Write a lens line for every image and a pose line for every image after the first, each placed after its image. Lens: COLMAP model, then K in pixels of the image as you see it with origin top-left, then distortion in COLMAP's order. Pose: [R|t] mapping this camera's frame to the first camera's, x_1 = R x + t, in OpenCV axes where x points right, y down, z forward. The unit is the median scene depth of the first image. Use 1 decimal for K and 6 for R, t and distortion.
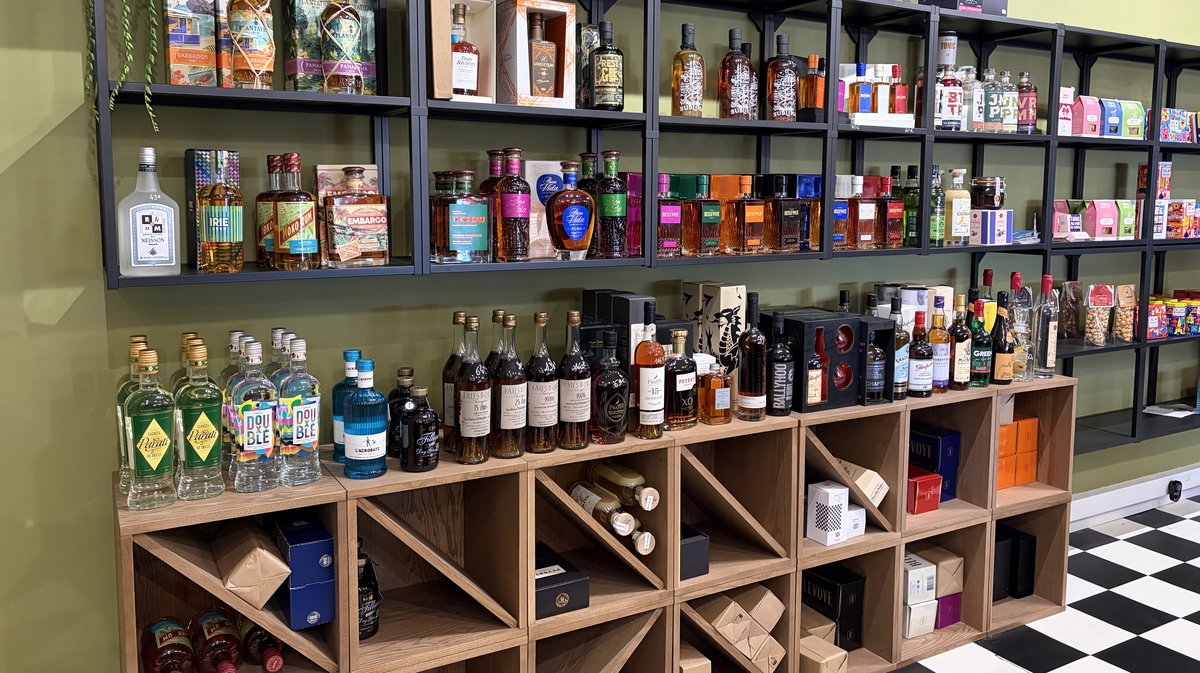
lens RADIAL K [[912.4, 0, 600.0], [0, 912.4, 336.5], [0, 0, 1]] dist [0.043600, -0.039838]
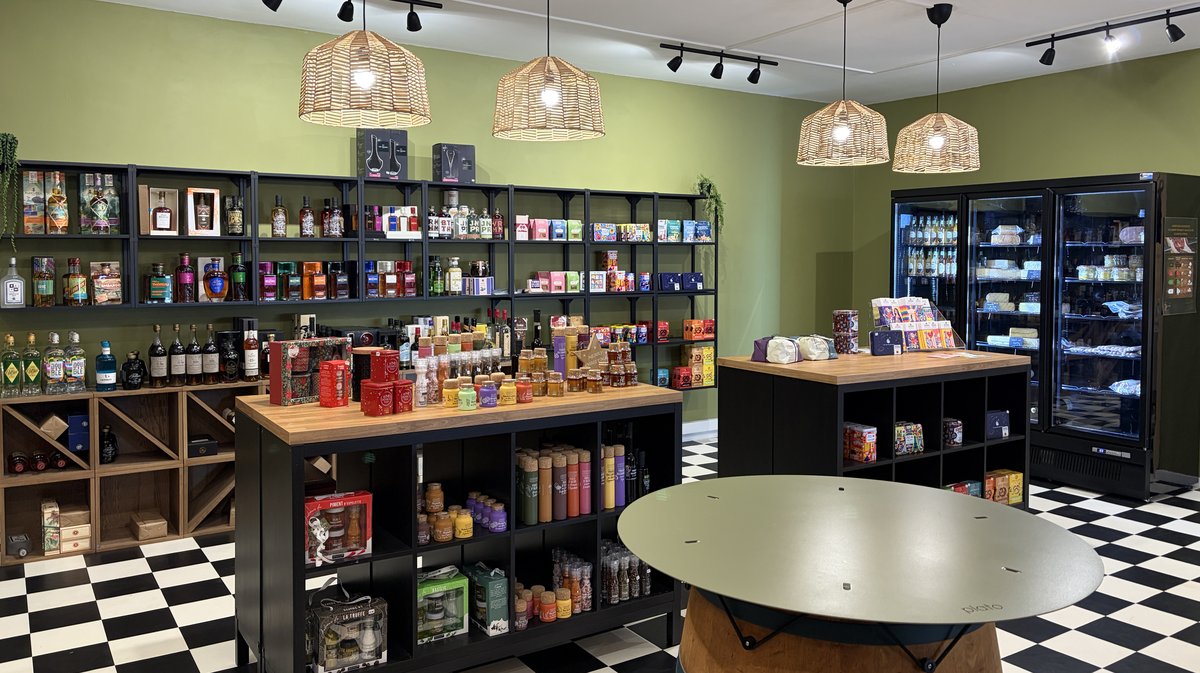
lens RADIAL K [[912.4, 0, 600.0], [0, 912.4, 336.5], [0, 0, 1]] dist [0.043600, -0.039838]
pose [[0.997654, -0.011170, 0.067534, 0.811591], [0.015604, 0.997731, -0.065494, 0.173891], [-0.066649, 0.066394, 0.995565, -1.389642]]
